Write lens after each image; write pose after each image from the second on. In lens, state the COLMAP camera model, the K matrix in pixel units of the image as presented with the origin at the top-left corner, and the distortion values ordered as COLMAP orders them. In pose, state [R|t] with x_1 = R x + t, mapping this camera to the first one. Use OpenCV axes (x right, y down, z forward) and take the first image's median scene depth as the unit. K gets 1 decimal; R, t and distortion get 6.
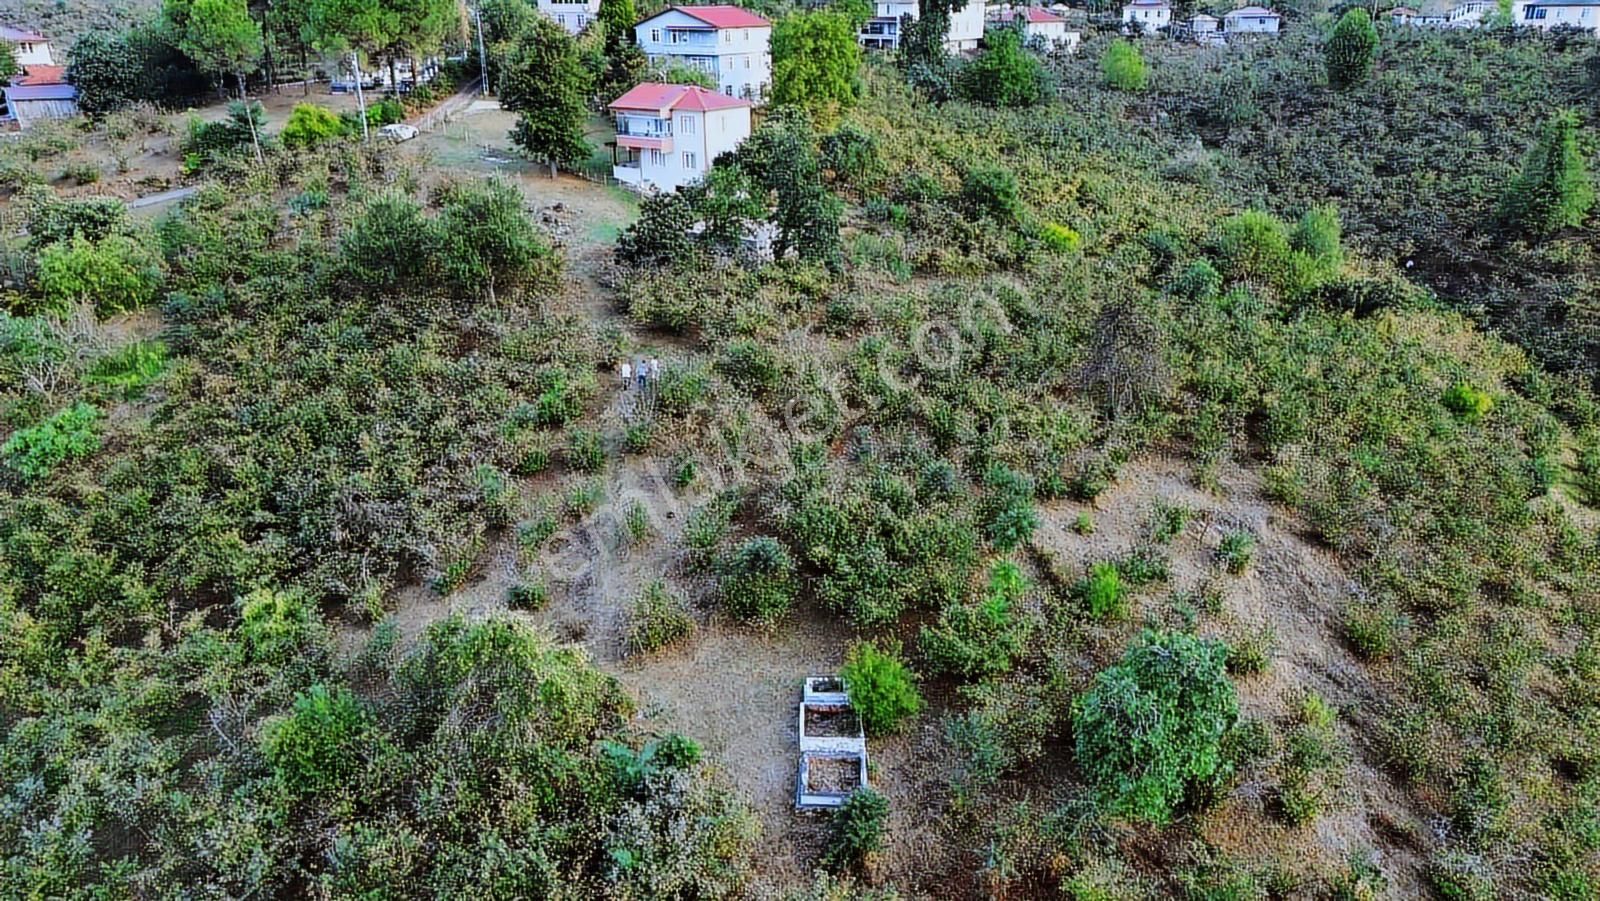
lens RADIAL K [[1131.6, 0, 796.8], [0, 1131.6, 454.3], [0, 0, 1]] dist [0.062442, -0.056349]
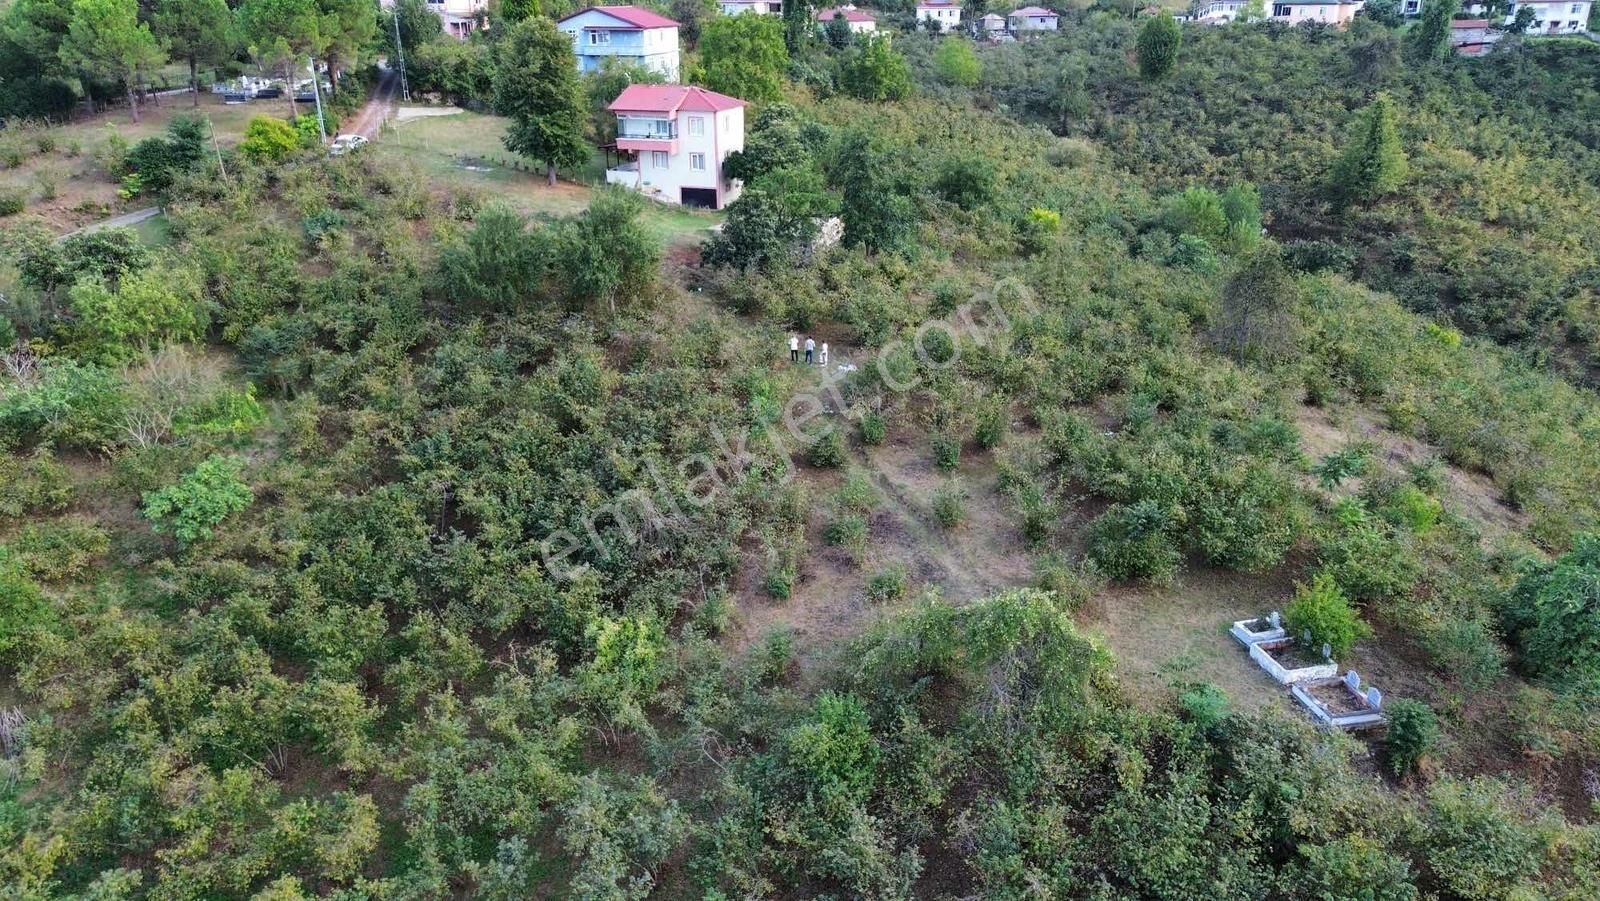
lens RADIAL K [[1133.7, 0, 796.9], [0, 1133.7, 453.8], [0, 0, 1]] dist [0.061200, -0.059662]
pose [[0.965122, -0.098983, 0.242368, -0.271868], [0.099195, 0.995003, 0.011359, -0.006843], [-0.242281, 0.013079, 0.970118, 0.017526]]
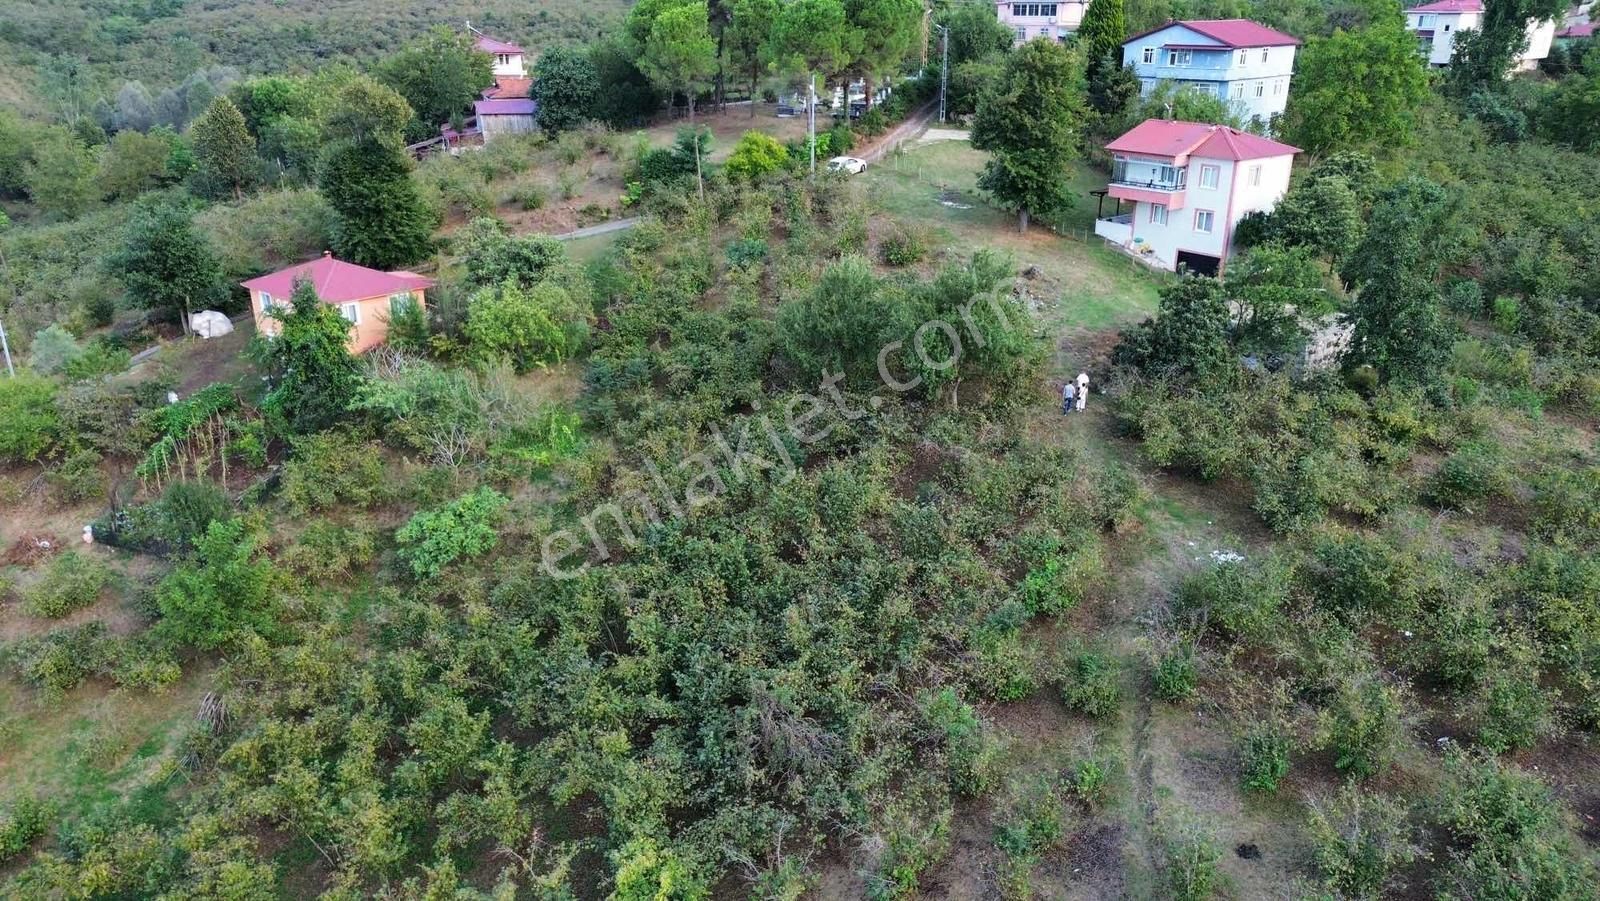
lens RADIAL K [[1131.6, 0, 796.8], [0, 1131.6, 454.3], [0, 0, 1]] dist [0.062442, -0.056349]
pose [[0.943853, 0.125182, -0.305729, -0.096467], [-0.126590, 0.991837, 0.015300, -0.075710], [0.305149, 0.024261, 0.951995, 0.173806]]
